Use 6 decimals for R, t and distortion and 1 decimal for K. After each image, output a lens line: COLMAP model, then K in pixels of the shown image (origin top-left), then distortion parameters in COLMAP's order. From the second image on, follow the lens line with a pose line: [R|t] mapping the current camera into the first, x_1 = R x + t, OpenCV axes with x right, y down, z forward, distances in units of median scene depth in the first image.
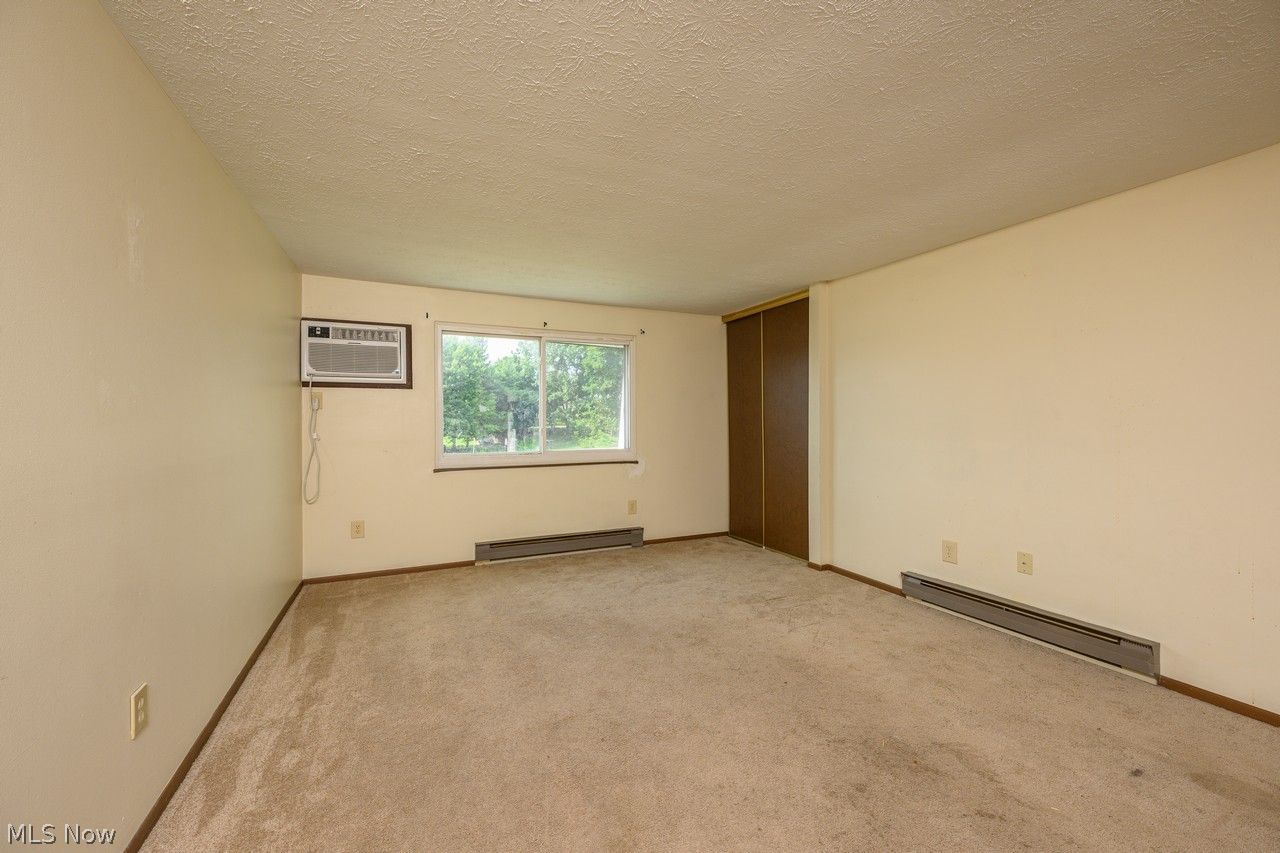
lens RADIAL K [[493.8, 0, 640.0], [0, 493.8, 426.5], [0, 0, 1]] dist [0.000343, -0.000146]
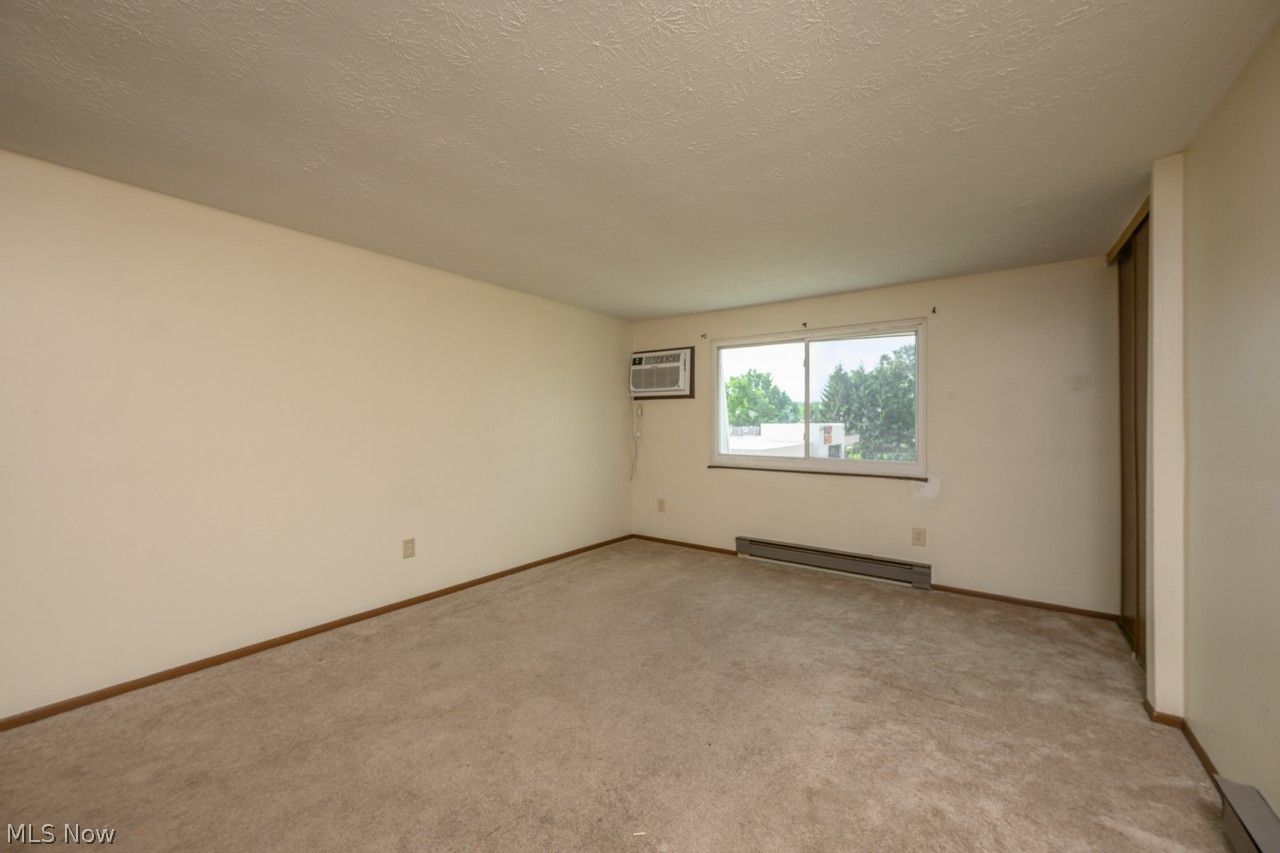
lens RADIAL K [[493.8, 0, 640.0], [0, 493.8, 426.5], [0, 0, 1]] dist [0.000343, -0.000146]
pose [[0.501848, 0.010706, -0.864890, 0.555123], [-0.018093, 0.999835, 0.001877, -0.006446], [0.864767, 0.014706, 0.501958, 0.281400]]
